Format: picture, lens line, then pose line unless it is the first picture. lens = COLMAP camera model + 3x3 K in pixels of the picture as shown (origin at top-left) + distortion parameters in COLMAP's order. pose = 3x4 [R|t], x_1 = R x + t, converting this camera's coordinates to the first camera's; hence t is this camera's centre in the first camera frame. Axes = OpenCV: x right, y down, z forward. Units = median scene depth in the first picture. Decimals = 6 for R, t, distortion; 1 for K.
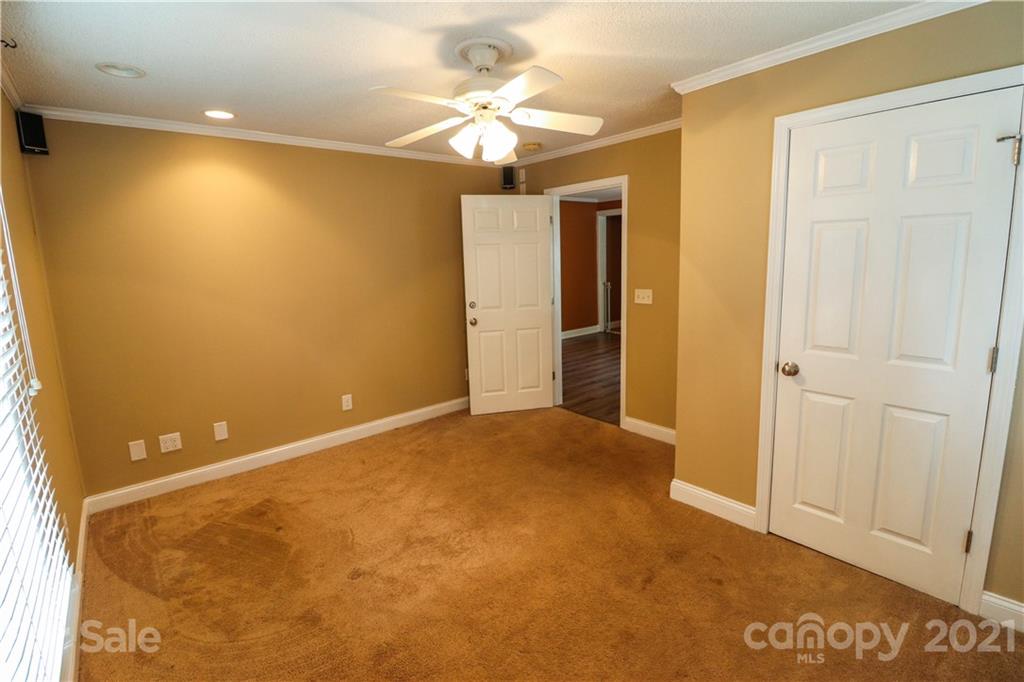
lens RADIAL K [[470.7, 0, 510.4], [0, 470.7, 337.8], [0, 0, 1]] dist [0.000451, -0.010528]
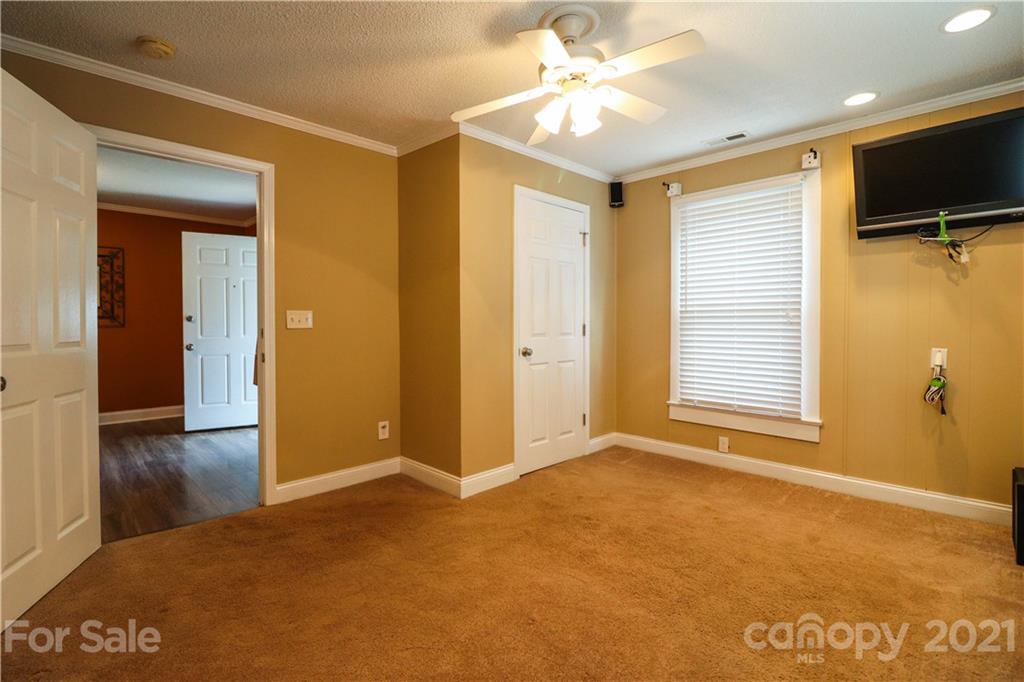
lens RADIAL K [[472.0, 0, 510.0], [0, 472.0, 332.2], [0, 0, 1]] dist [0.001422, -0.011459]
pose [[-0.076116, 0.018517, 0.996927, -0.857652], [0.177741, 0.984066, -0.004708, 0.003469], [-0.981129, 0.176837, -0.078194, 1.102337]]
